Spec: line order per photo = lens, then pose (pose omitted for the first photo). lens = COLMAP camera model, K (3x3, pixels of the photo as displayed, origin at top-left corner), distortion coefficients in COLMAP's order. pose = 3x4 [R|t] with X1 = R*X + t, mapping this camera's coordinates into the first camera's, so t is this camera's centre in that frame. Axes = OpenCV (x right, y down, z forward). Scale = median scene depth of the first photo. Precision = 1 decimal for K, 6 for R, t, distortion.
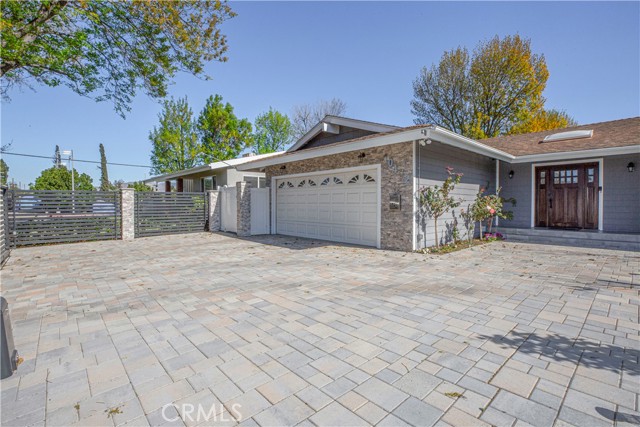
lens RADIAL K [[300.1, 0, 320.5], [0, 300.1, 207.2], [0, 0, 1]] dist [-0.034543, 0.004311]
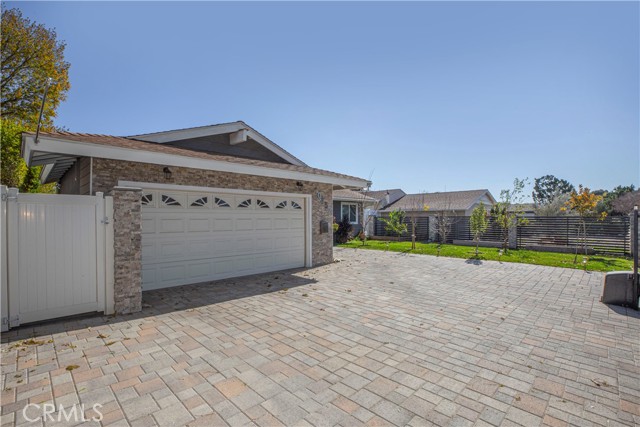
lens RADIAL K [[300.1, 0, 316.2], [0, 300.1, 216.8], [0, 0, 1]] dist [-0.034543, 0.004311]
pose [[-0.038640, 0.005447, 0.999238, -0.927887], [0.014025, 0.999890, -0.004908, -0.049235], [-0.999155, 0.013824, -0.038712, 0.973918]]
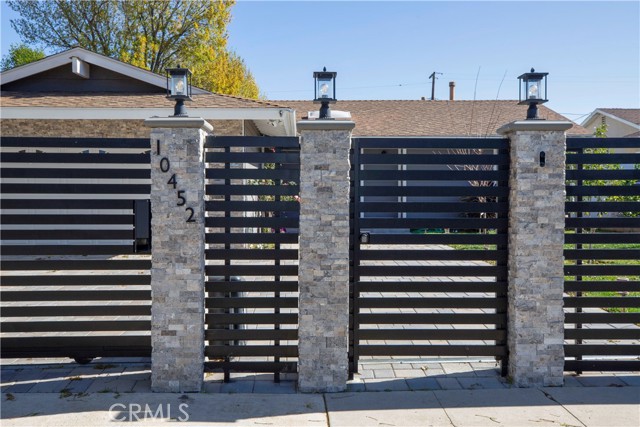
lens RADIAL K [[600.5, 0, 306.3], [0, 600.5, 202.3], [0, 0, 1]] dist [0.070725, 0.000000]
pose [[0.664368, -0.016063, 0.747233, -0.701179], [0.011912, 0.999870, 0.010903, 0.001280], [-0.747310, 0.001658, 0.664473, -0.198750]]
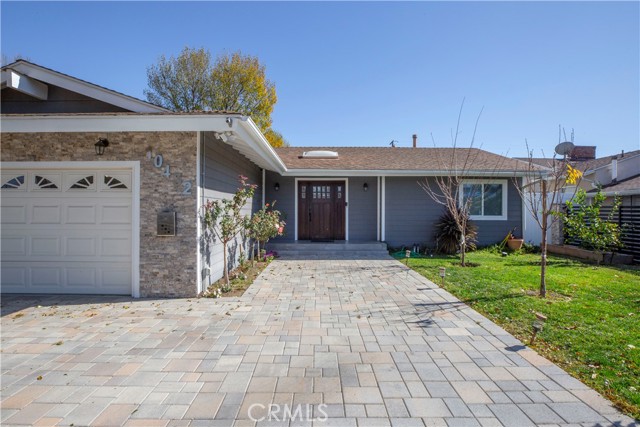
lens RADIAL K [[309.5, 0, 322.8], [0, 309.5, 208.9], [0, 0, 1]] dist [-0.042338, 0.007932]
pose [[0.662472, 0.003905, 0.749077, -0.019361], [0.005658, 0.999932, -0.010216, -0.034919], [-0.749066, 0.011006, 0.662404, 0.281455]]
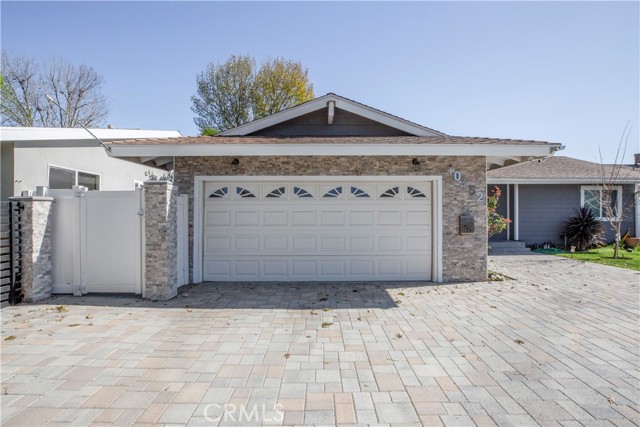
lens RADIAL K [[310.7, 0, 323.5], [0, 310.7, 213.2], [0, 0, 1]] dist [-0.029582, 0.000207]
pose [[0.668118, -0.003664, 0.744046, -0.588107], [0.009804, 0.999944, -0.003879, -0.042869], [-0.743991, 0.009886, 0.668117, 0.649317]]
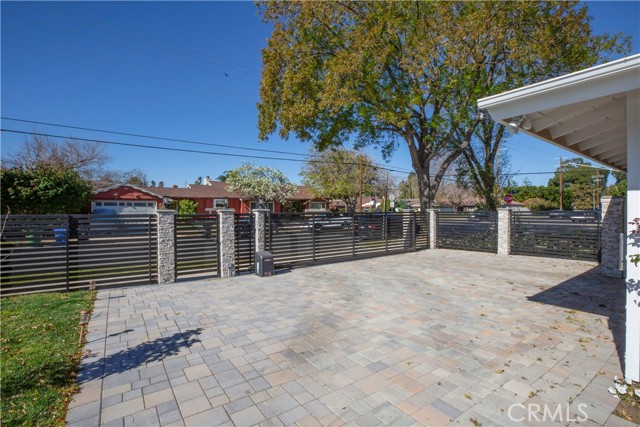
lens RADIAL K [[300.1, 0, 325.2], [0, 300.1, 213.4], [0, 0, 1]] dist [-0.034543, 0.004311]
pose [[-0.117193, 0.010072, -0.993058, 0.629423], [-0.010707, 0.999878, 0.011405, -0.060784], [0.993051, 0.011970, -0.117071, 0.563700]]
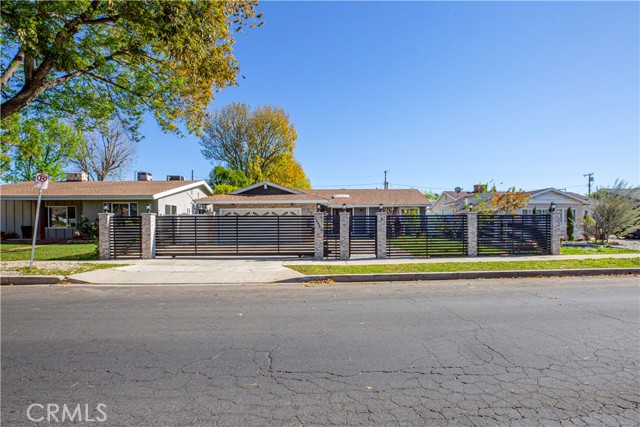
lens RADIAL K [[318.0, 0, 325.2], [0, 318.0, 211.7], [0, 0, 1]] dist [0.030250, -0.000609]
pose [[0.667233, 0.020548, 0.744566, -1.506726], [0.016839, 0.998948, -0.042658, -0.002564], [-0.744659, 0.041001, 0.666185, -0.820523]]
